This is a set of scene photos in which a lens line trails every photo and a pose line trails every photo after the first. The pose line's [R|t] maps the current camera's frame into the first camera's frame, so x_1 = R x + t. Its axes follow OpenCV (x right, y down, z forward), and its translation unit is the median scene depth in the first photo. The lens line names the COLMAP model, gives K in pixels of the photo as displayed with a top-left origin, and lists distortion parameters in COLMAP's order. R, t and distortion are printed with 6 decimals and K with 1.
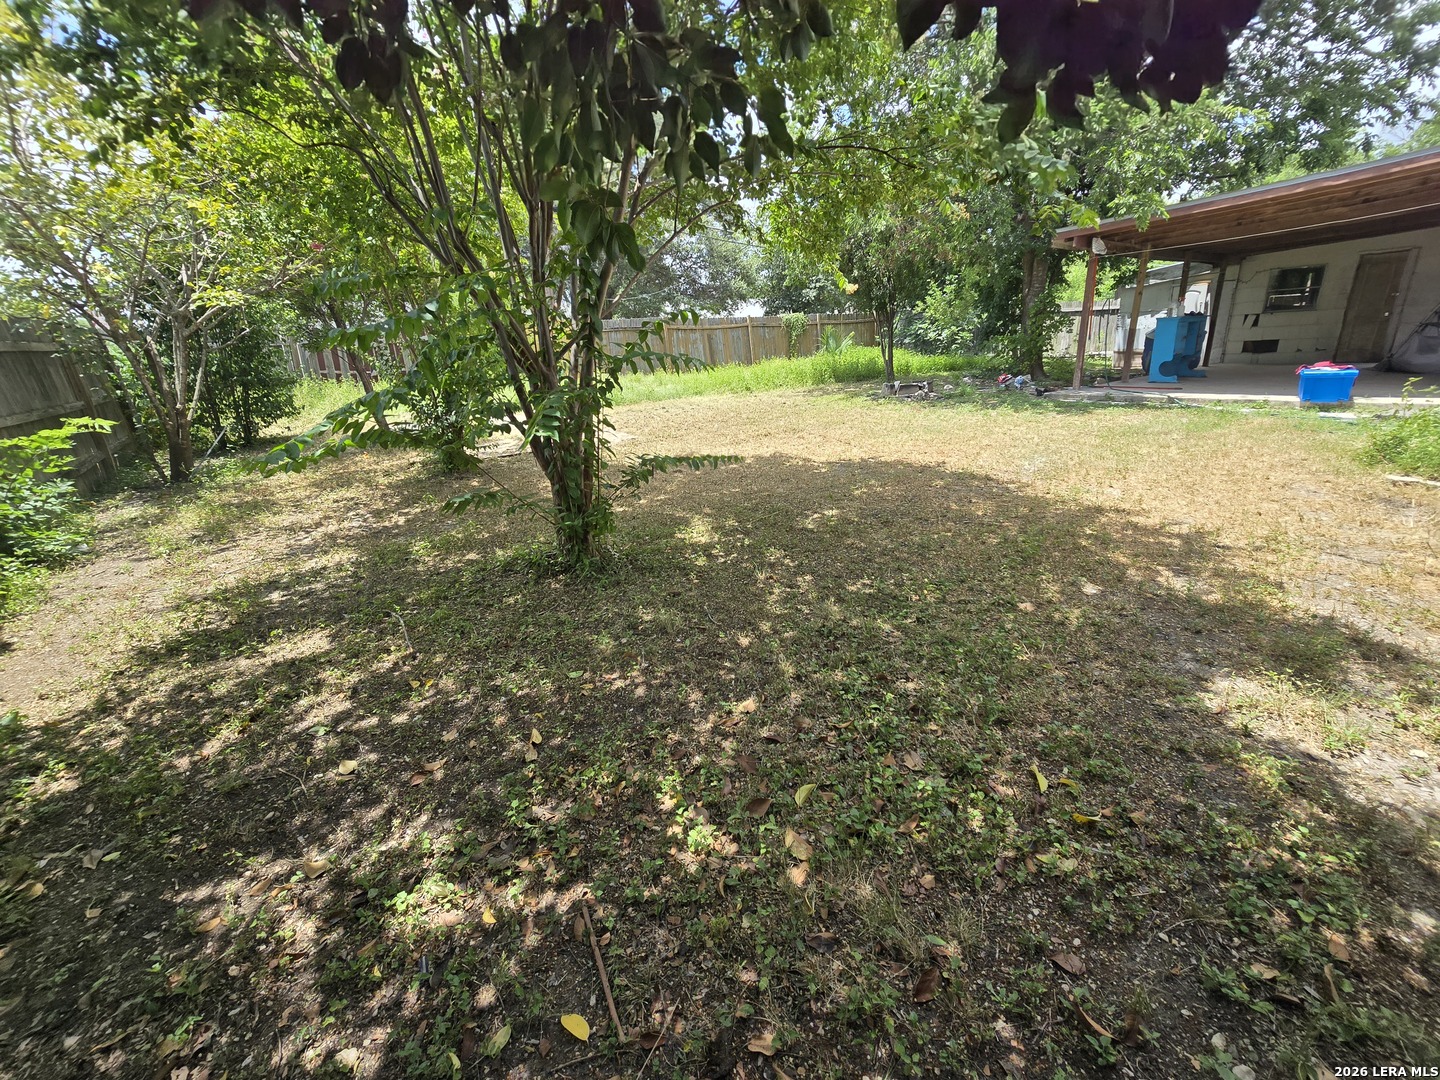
lens RADIAL K [[593.3, 0, 718.6], [0, 593.3, 521.5], [0, 0, 1]] dist [-0.004170, -0.000704]
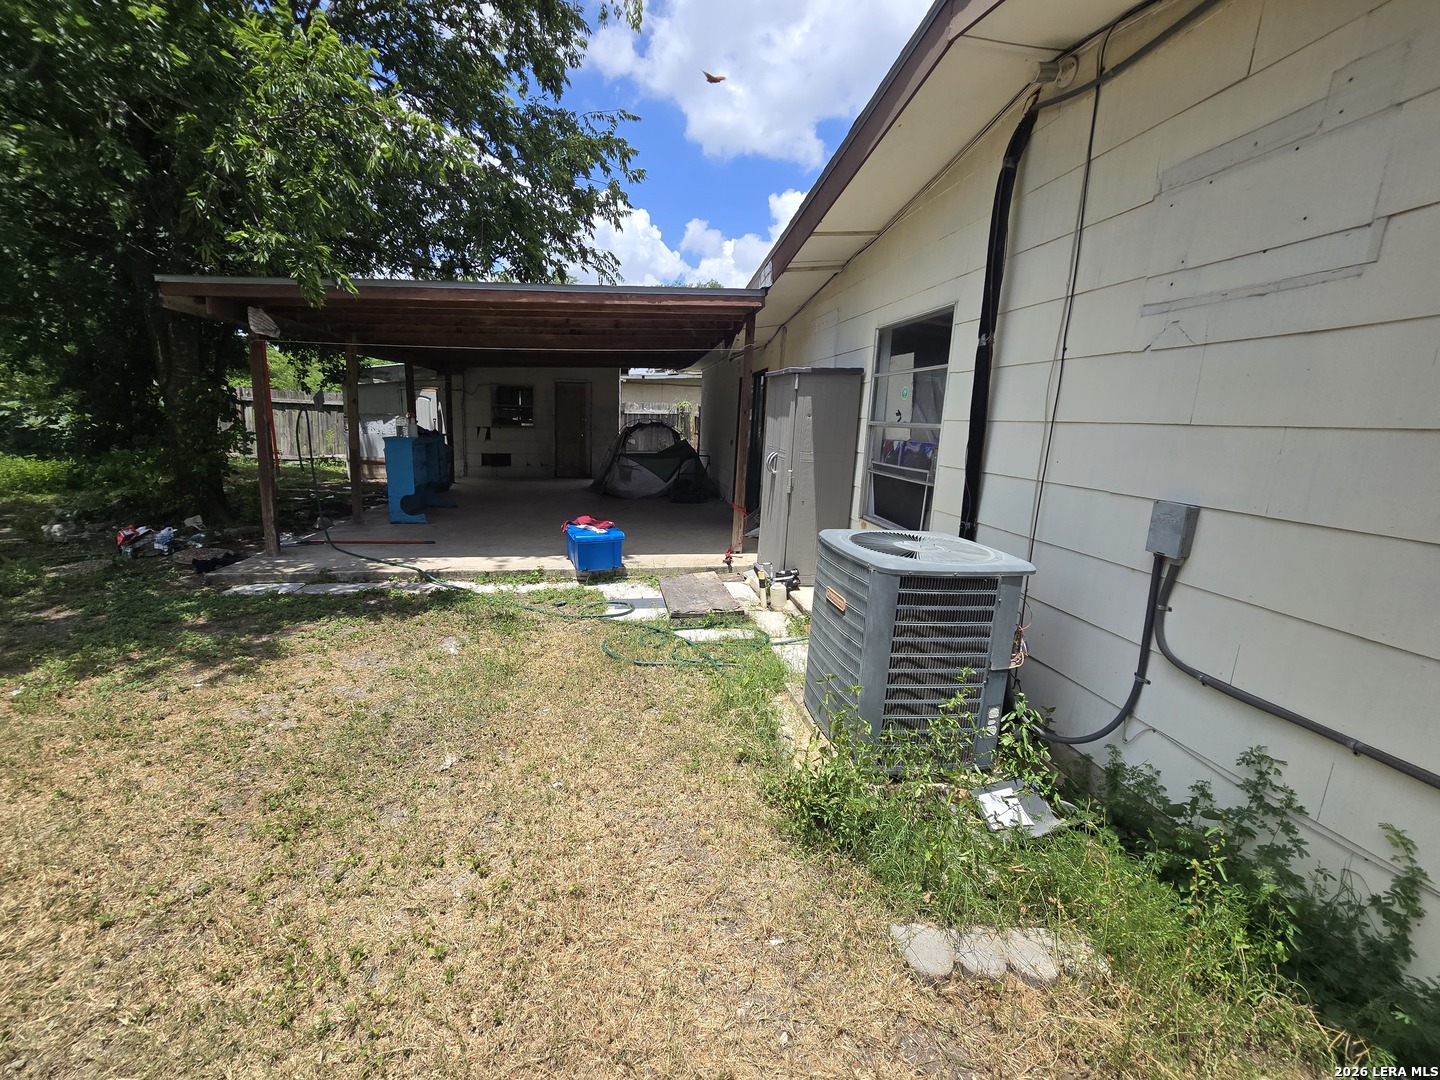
lens RADIAL K [[593.3, 0, 718.6], [0, 593.3, 521.5], [0, 0, 1]] dist [-0.004170, -0.000704]
pose [[0.453035, -0.090693, 0.886868, 0.222957], [0.200825, 0.979624, -0.002409, -0.128970], [-0.868578, 0.179197, 0.462018, 0.267461]]
